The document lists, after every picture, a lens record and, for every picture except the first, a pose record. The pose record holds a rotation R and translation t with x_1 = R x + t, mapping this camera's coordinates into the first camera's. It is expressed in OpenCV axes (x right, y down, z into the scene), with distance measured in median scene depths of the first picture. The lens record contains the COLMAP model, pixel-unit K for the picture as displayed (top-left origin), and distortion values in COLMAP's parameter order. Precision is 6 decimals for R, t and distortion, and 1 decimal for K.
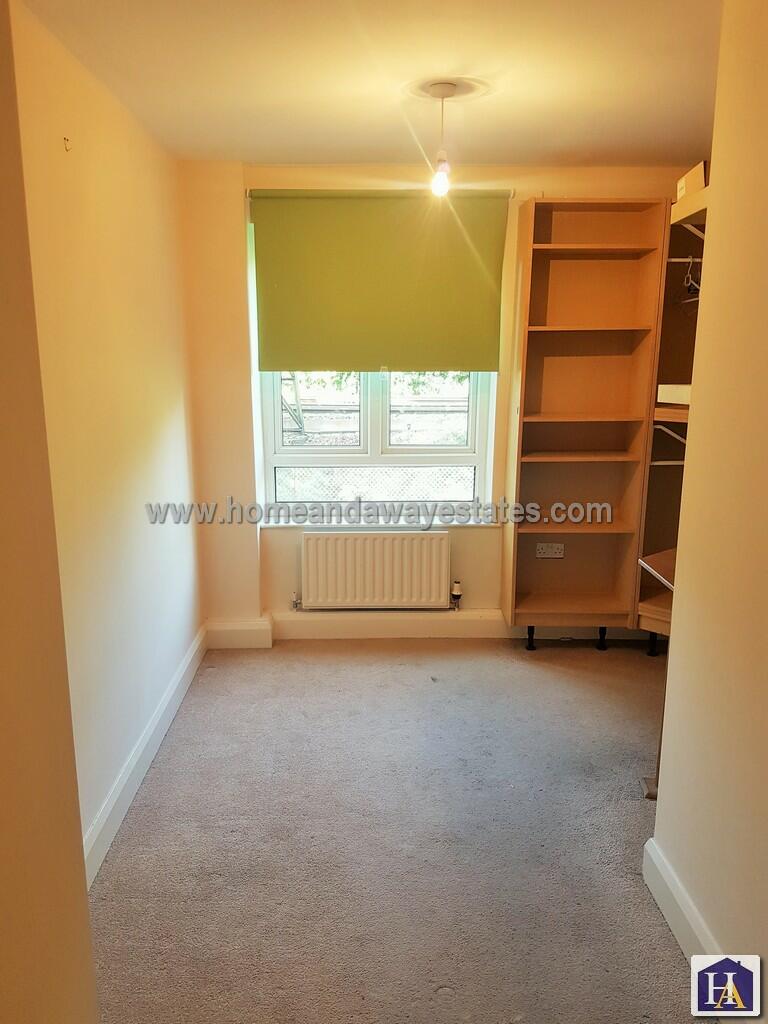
lens RADIAL K [[843.7, 0, 384.0], [0, 843.7, 512.0], [0, 0, 1]] dist [0.174519, -0.487906]
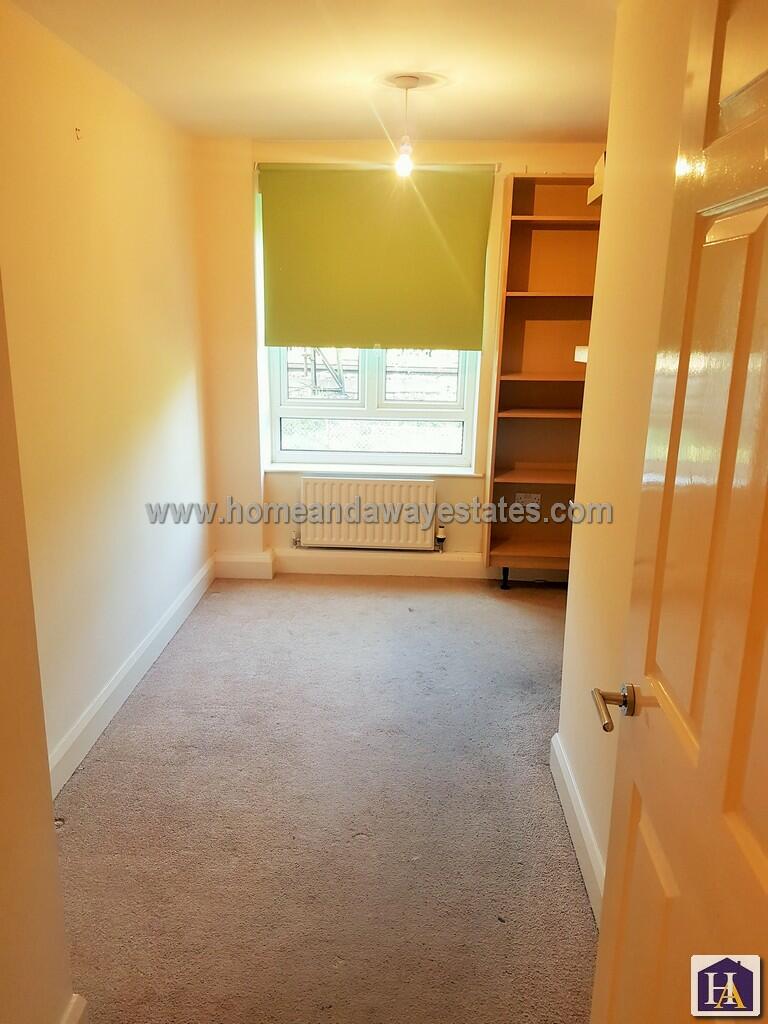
lens RADIAL K [[843.7, 0, 384.0], [0, 843.7, 512.0], [0, 0, 1]] dist [0.174519, -0.487906]
pose [[0.997813, 0.029336, -0.059235, 0.083785], [-0.026750, 0.998674, 0.043981, 0.019348], [0.060447, -0.042301, 0.997275, -0.108749]]
